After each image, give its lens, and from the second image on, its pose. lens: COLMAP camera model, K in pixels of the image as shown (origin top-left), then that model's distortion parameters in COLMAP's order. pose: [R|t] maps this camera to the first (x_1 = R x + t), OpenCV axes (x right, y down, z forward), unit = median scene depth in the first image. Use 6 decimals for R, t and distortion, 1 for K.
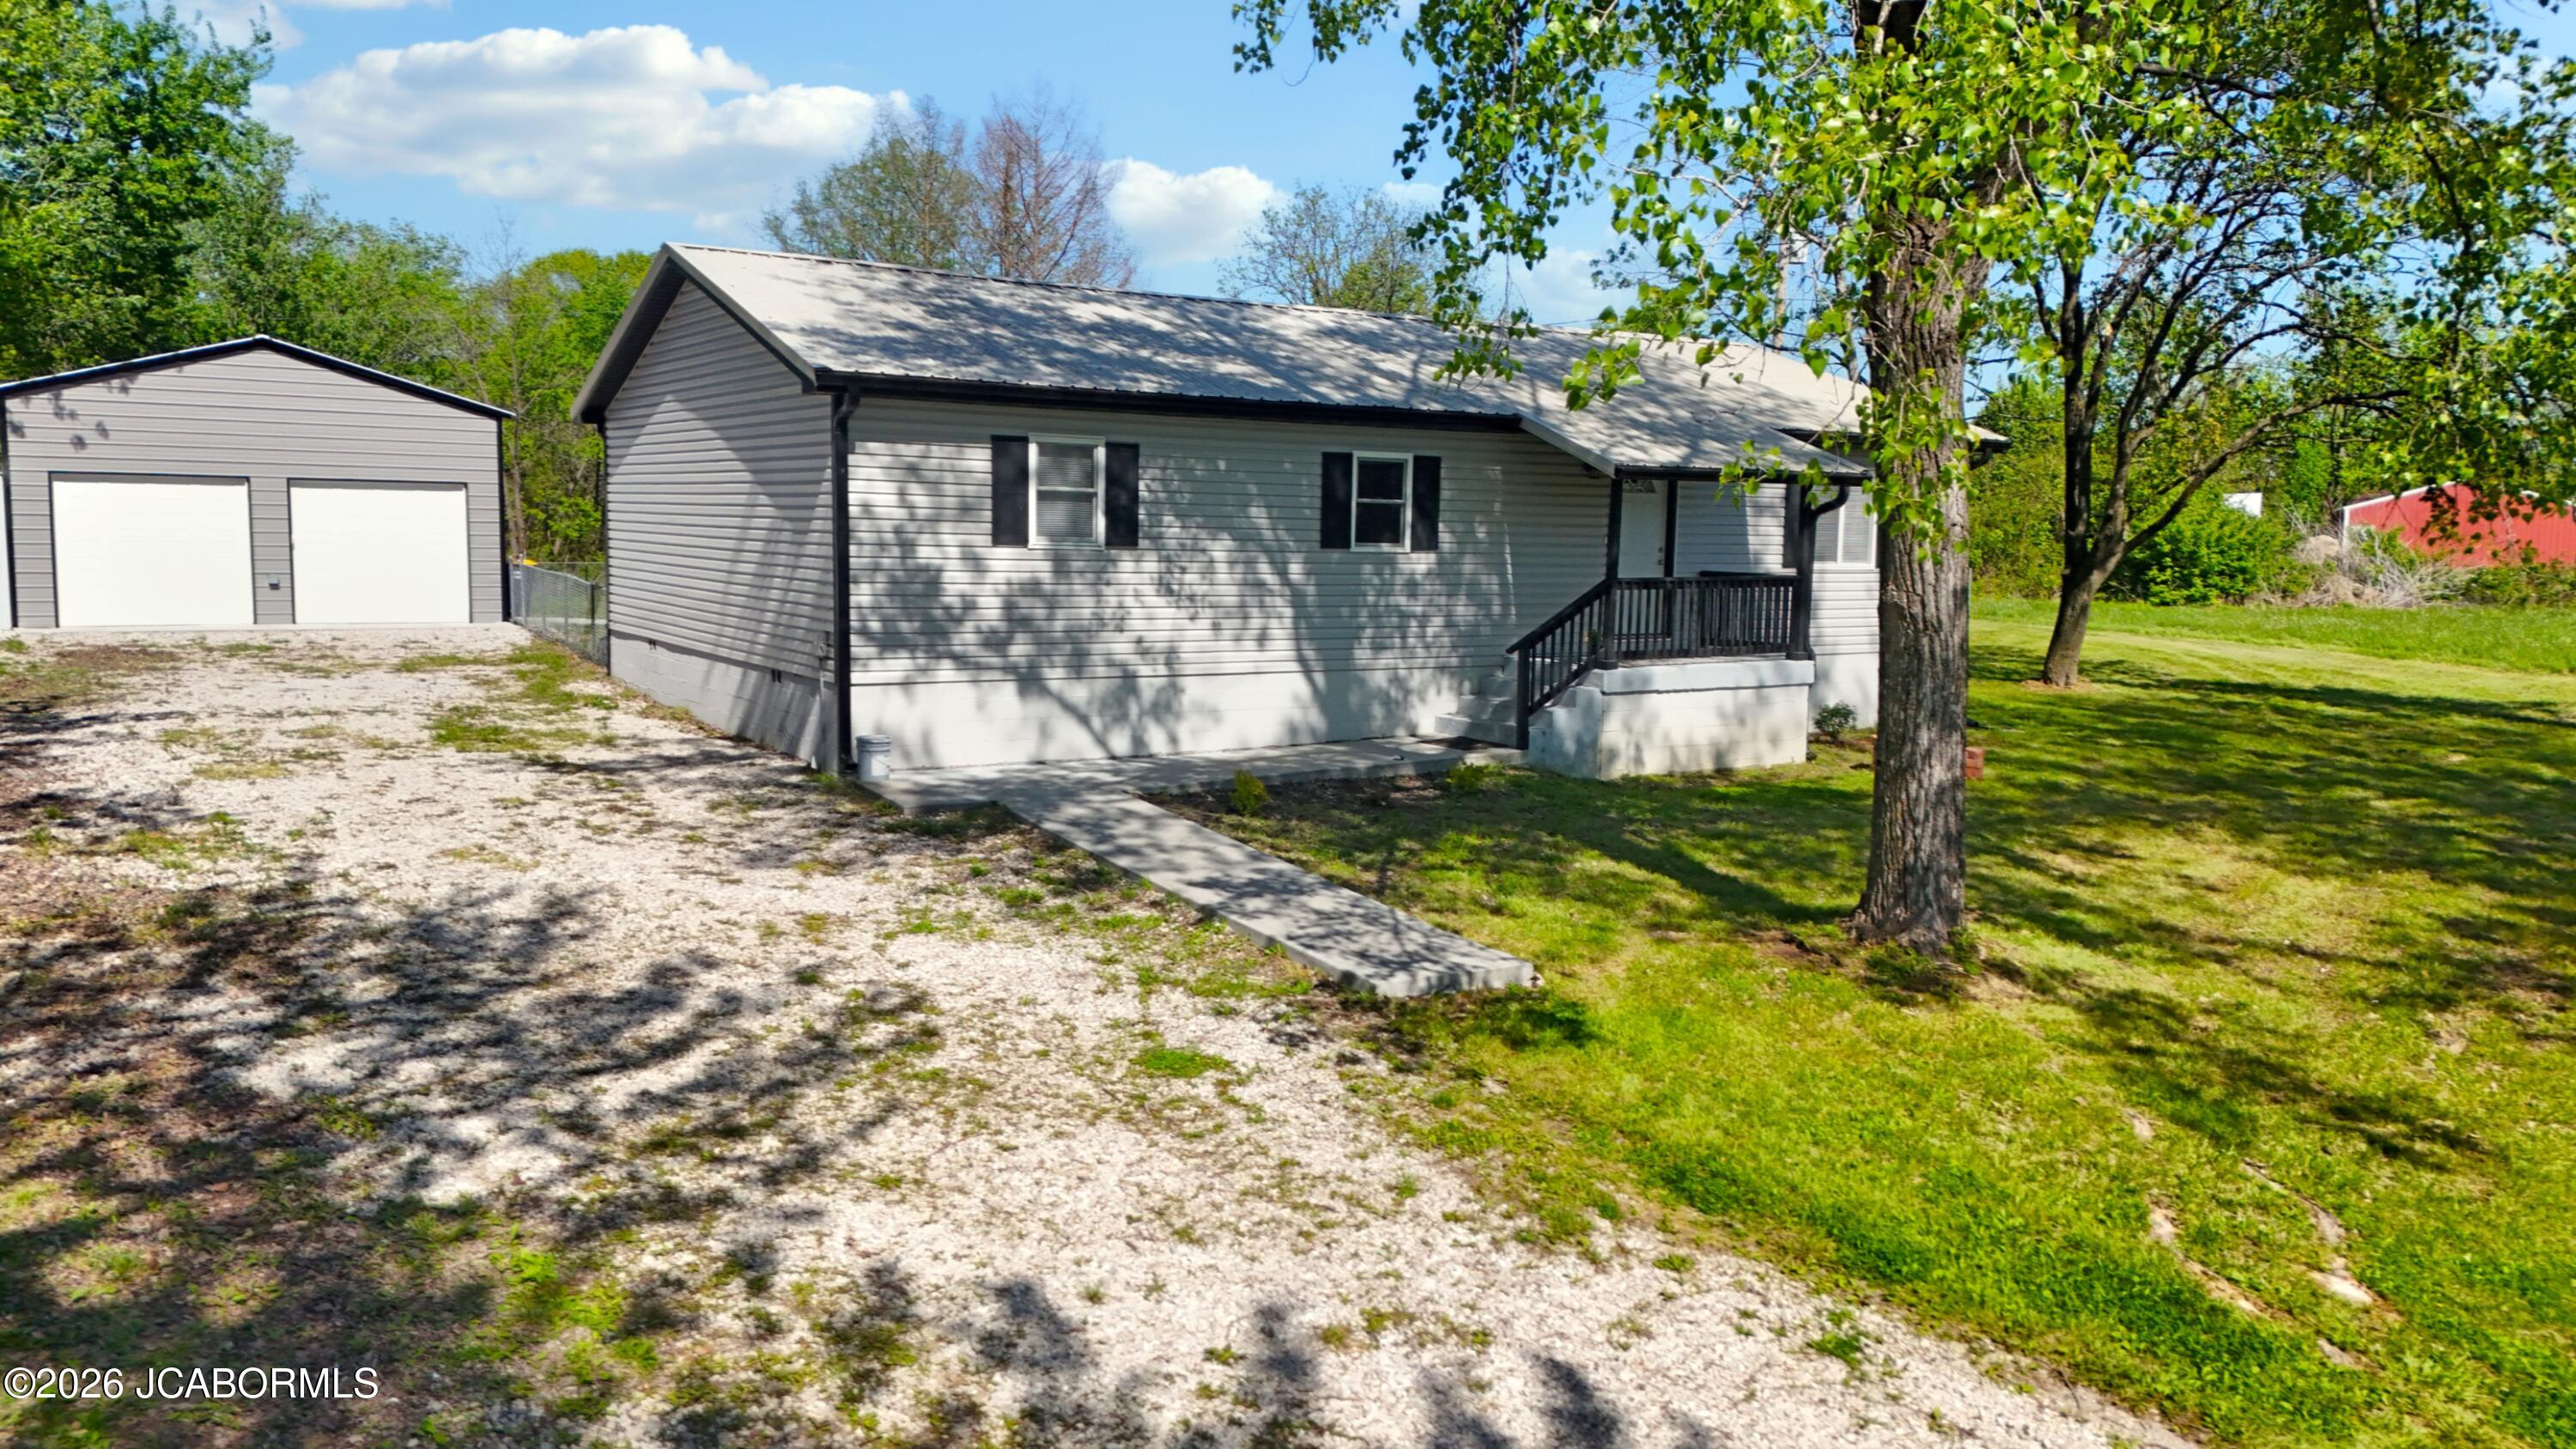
lens RADIAL K [[1870.5, 0, 1288.0], [0, 1870.5, 724.5], [0, 0, 1]] dist [0.072177, -0.112980]
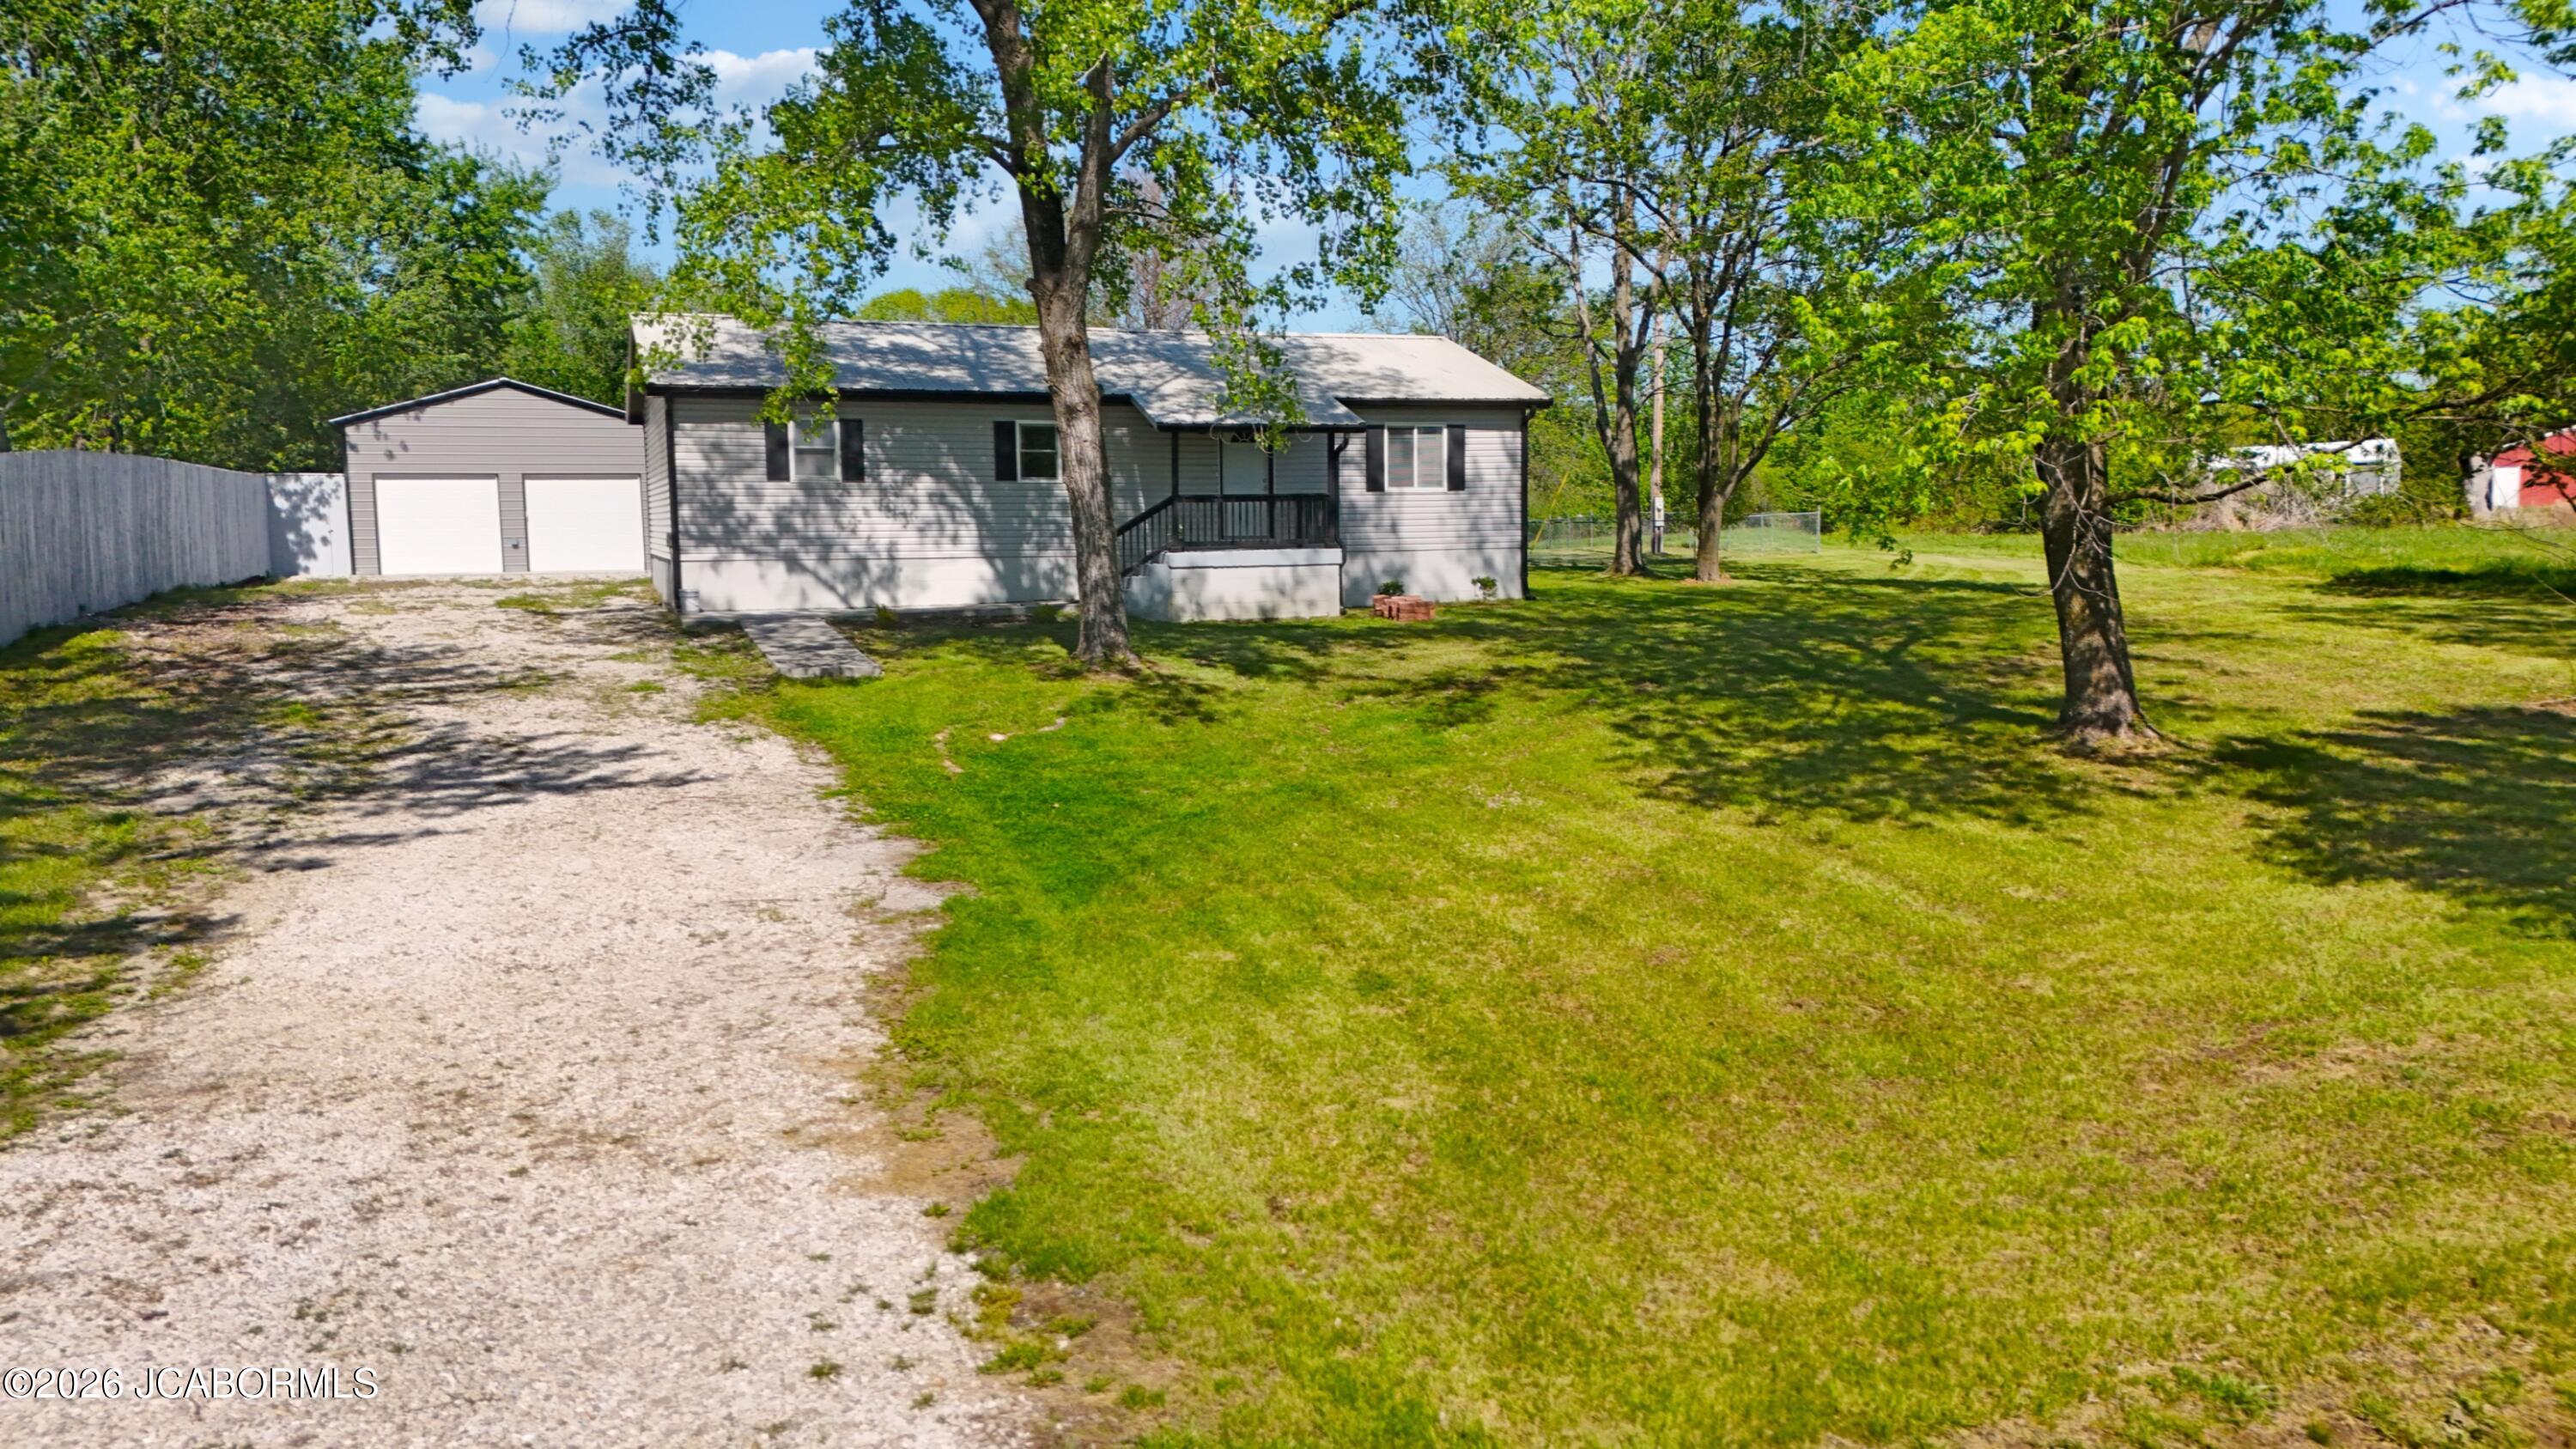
lens RADIAL K [[1870.5, 0, 1288.0], [0, 1870.5, 724.5], [0, 0, 1]] dist [0.072177, -0.112980]
pose [[0.977040, -0.008557, -0.212883, 0.601237], [0.008879, 0.999960, 0.000557, 0.114750], [0.212870, -0.002434, 0.977078, -0.516954]]
